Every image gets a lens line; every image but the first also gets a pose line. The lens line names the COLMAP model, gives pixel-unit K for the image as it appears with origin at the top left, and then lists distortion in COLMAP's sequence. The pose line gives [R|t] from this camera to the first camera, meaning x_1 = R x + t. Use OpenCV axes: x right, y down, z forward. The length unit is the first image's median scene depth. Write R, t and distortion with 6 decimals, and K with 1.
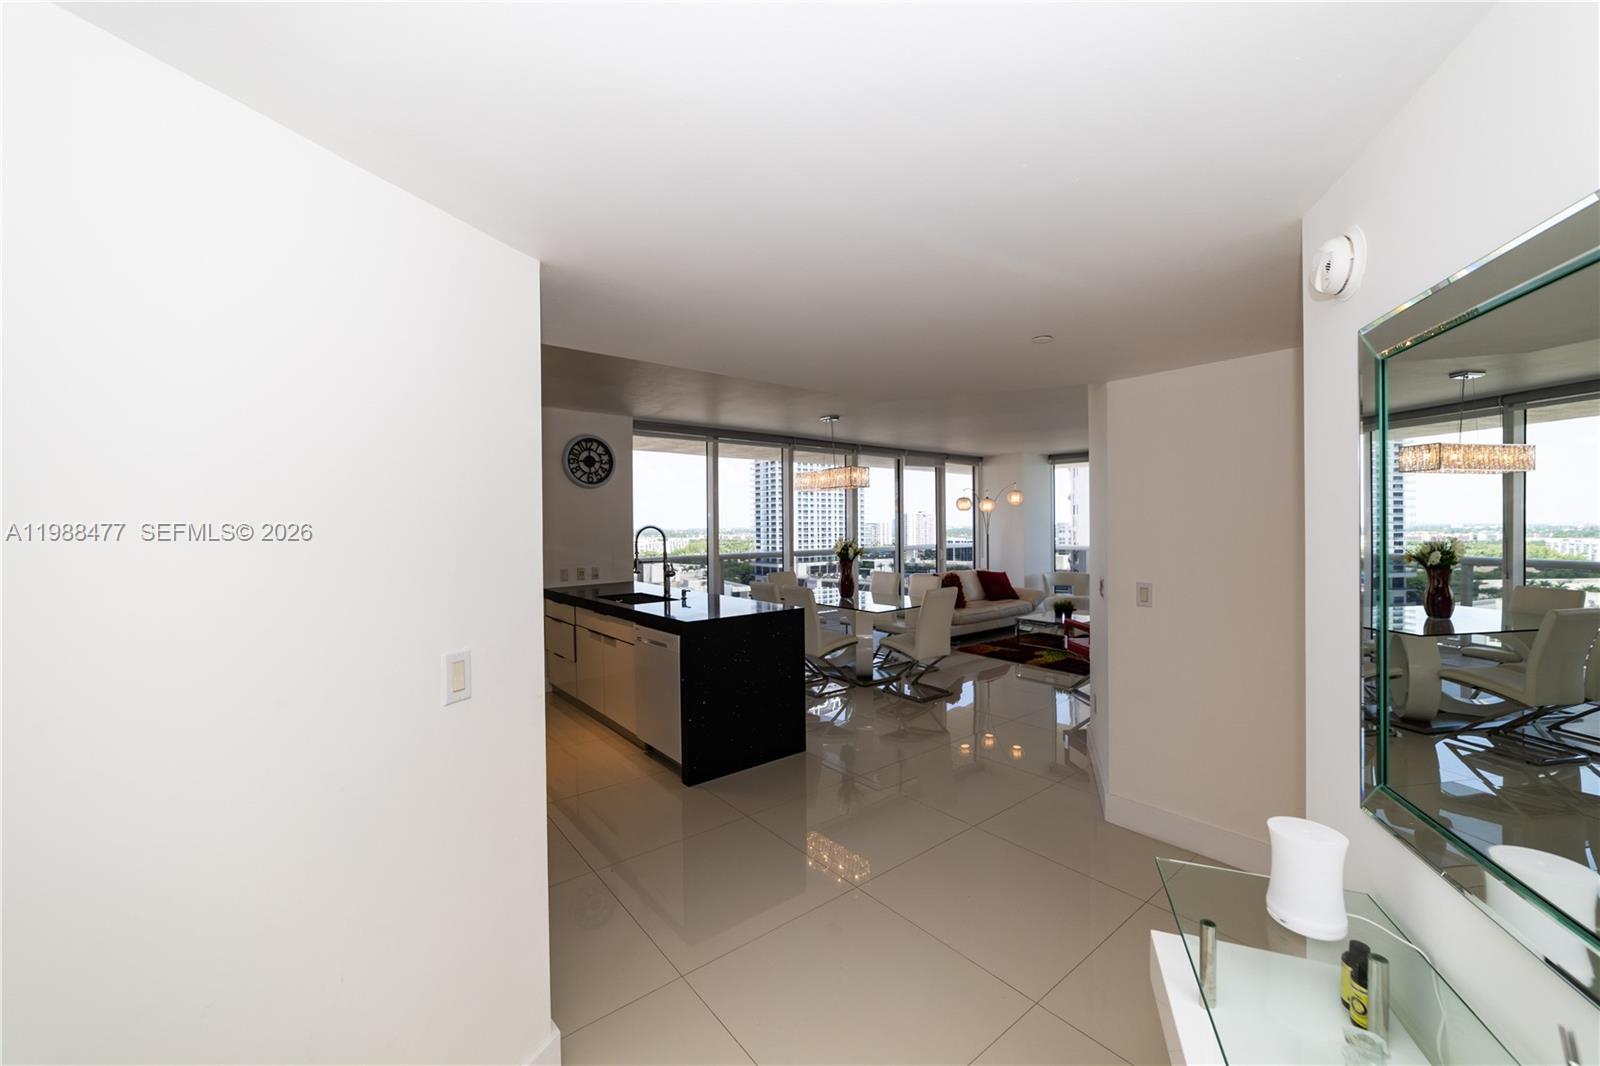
lens RADIAL K [[624.1, 0, 798.5], [0, 624.1, 530.5], [0, 0, 1]] dist [-0.007281, 0.001590]
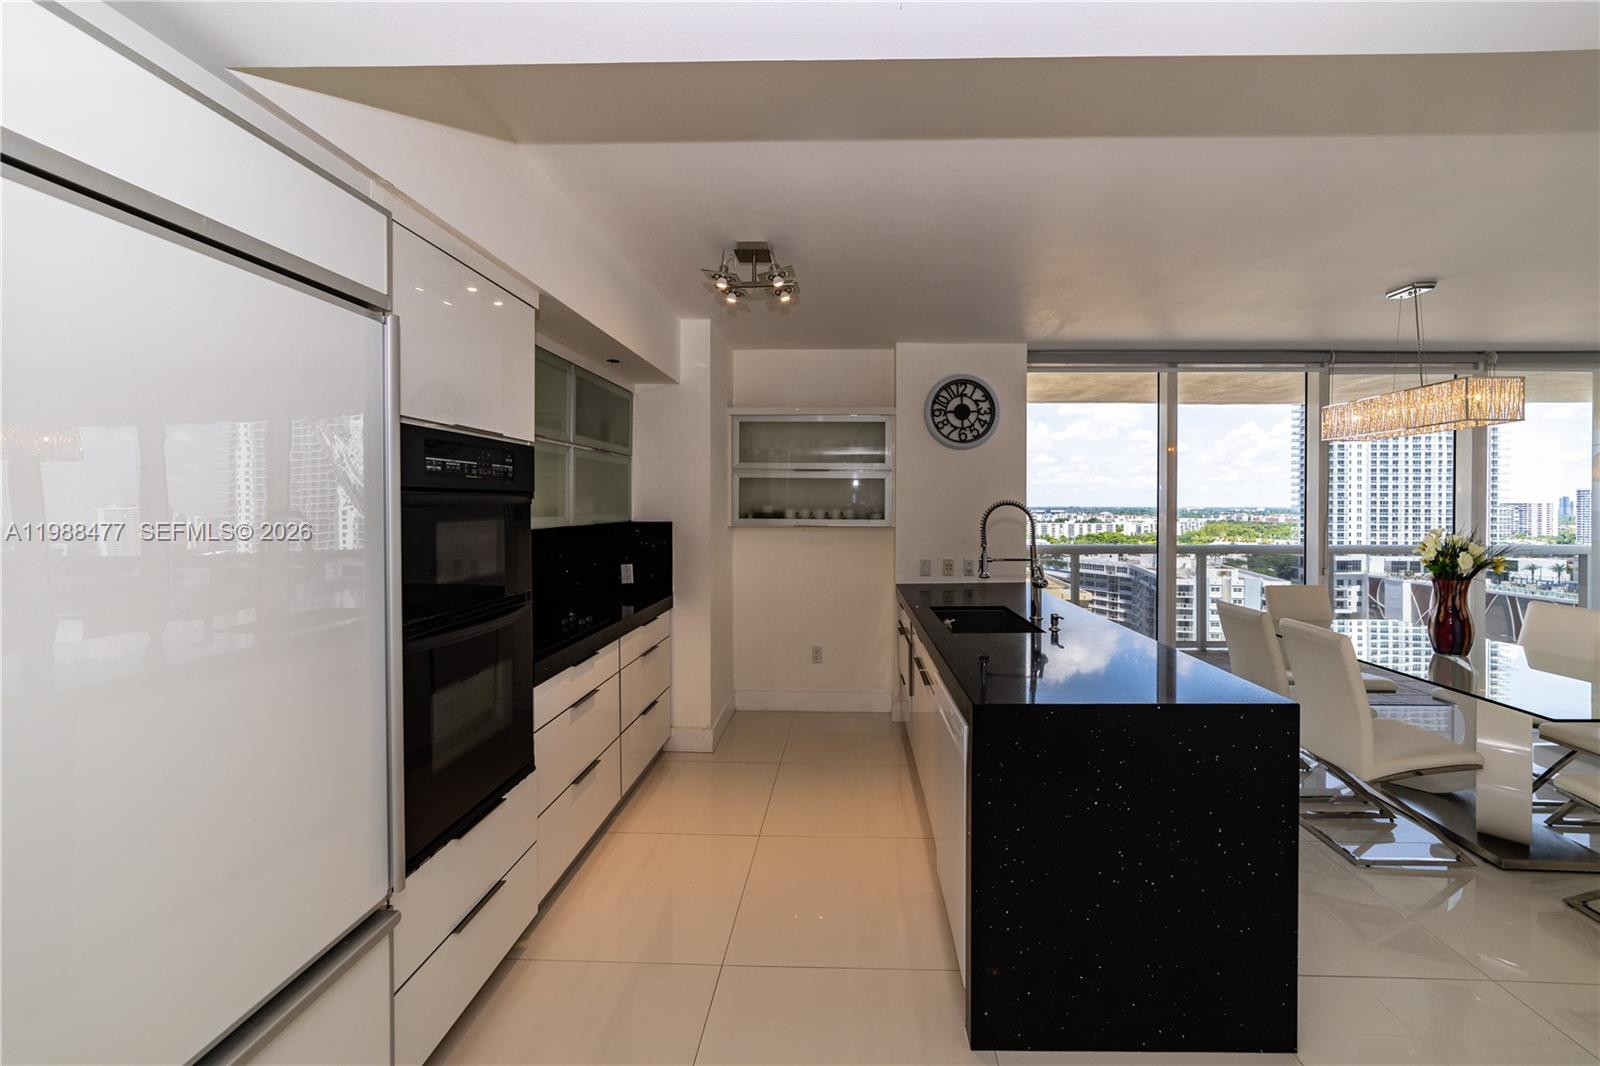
lens RADIAL K [[645.2, 0, 843.7], [0, 645.2, 507.6], [0, 0, 1]] dist [0.001687, 0.000524]
pose [[0.773714, 0.014936, -0.633359, 0.030013], [-0.015072, 0.999873, 0.005167, -0.002338], [0.633356, 0.005549, 0.773841, 0.324016]]
